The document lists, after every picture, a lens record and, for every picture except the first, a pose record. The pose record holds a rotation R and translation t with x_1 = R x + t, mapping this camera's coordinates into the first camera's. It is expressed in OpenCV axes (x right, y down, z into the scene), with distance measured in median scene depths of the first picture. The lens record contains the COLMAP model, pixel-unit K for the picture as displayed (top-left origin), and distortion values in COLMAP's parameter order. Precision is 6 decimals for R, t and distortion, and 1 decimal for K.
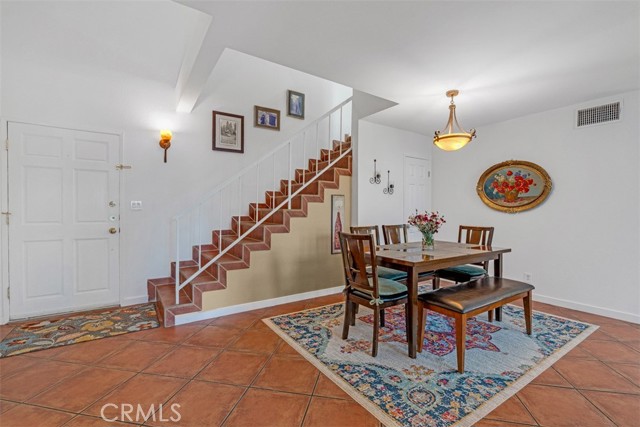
lens RADIAL K [[282.7, 0, 322.6], [0, 282.7, 211.1], [0, 0, 1]] dist [-0.002367, 0.000110]
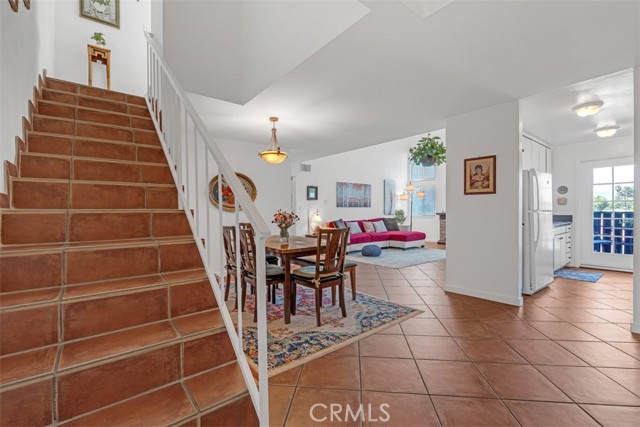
lens RADIAL K [[282.7, 0, 322.6], [0, 282.7, 211.1], [0, 0, 1]] dist [-0.002367, 0.000110]
pose [[-0.085971, -0.010696, 0.996240, -0.730350], [0.008926, 0.999894, 0.011505, -0.008548], [-0.996258, 0.009881, -0.085866, 0.767082]]
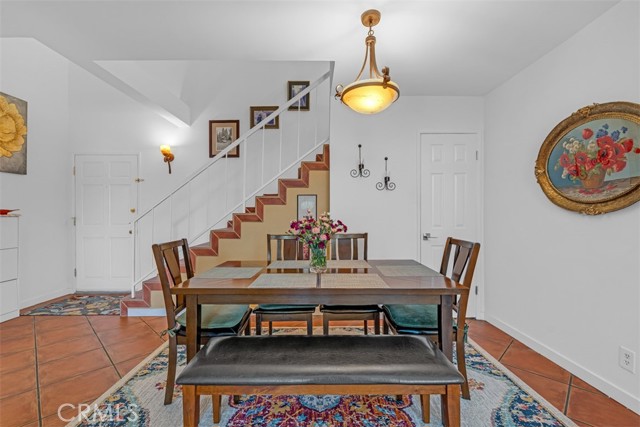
lens RADIAL K [[289.5, 0, 320.0], [0, 289.5, 213.5], [0, 0, 1]] dist [-0.002479, -0.000181]
pose [[0.830849, -0.010332, -0.556402, 0.609300], [0.006469, 0.999939, -0.008908, 0.005221], [0.556460, 0.003802, 0.830866, 0.363473]]
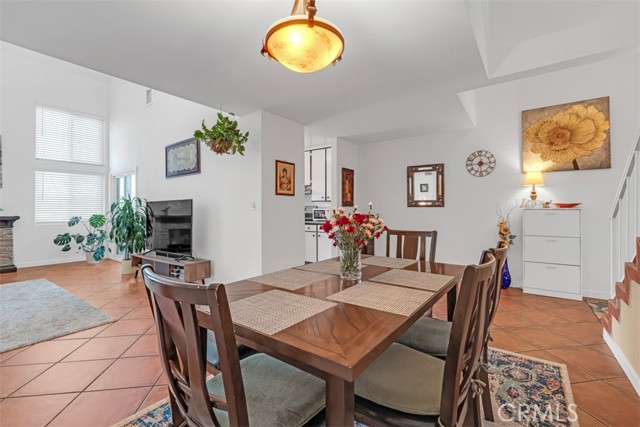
lens RADIAL K [[281.2, 0, 320.2], [0, 281.2, 208.3], [0, 0, 1]] dist [-0.007433, -0.000255]
pose [[-0.939775, -0.006669, -0.341729, 0.497338], [-0.005404, 0.999975, -0.004654, 0.001731], [0.341751, -0.002527, -0.939787, 1.206627]]
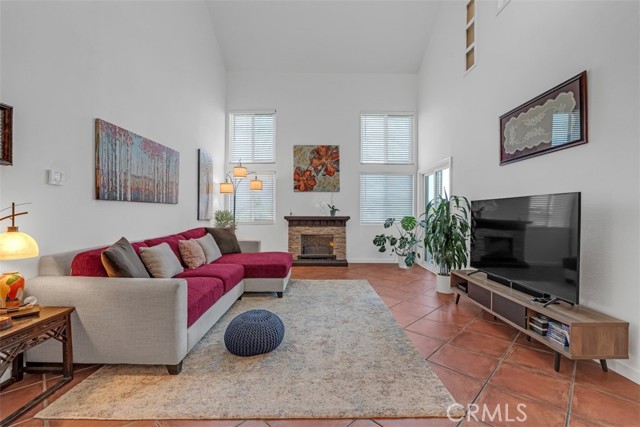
lens RADIAL K [[282.7, 0, 322.6], [0, 282.7, 211.1], [0, 0, 1]] dist [-0.002367, 0.000110]
pose [[-0.835202, -0.013133, 0.549786, 0.720679], [-0.011329, 0.999914, 0.006674, 0.004082], [-0.549826, -0.000654, -0.835279, 0.733239]]
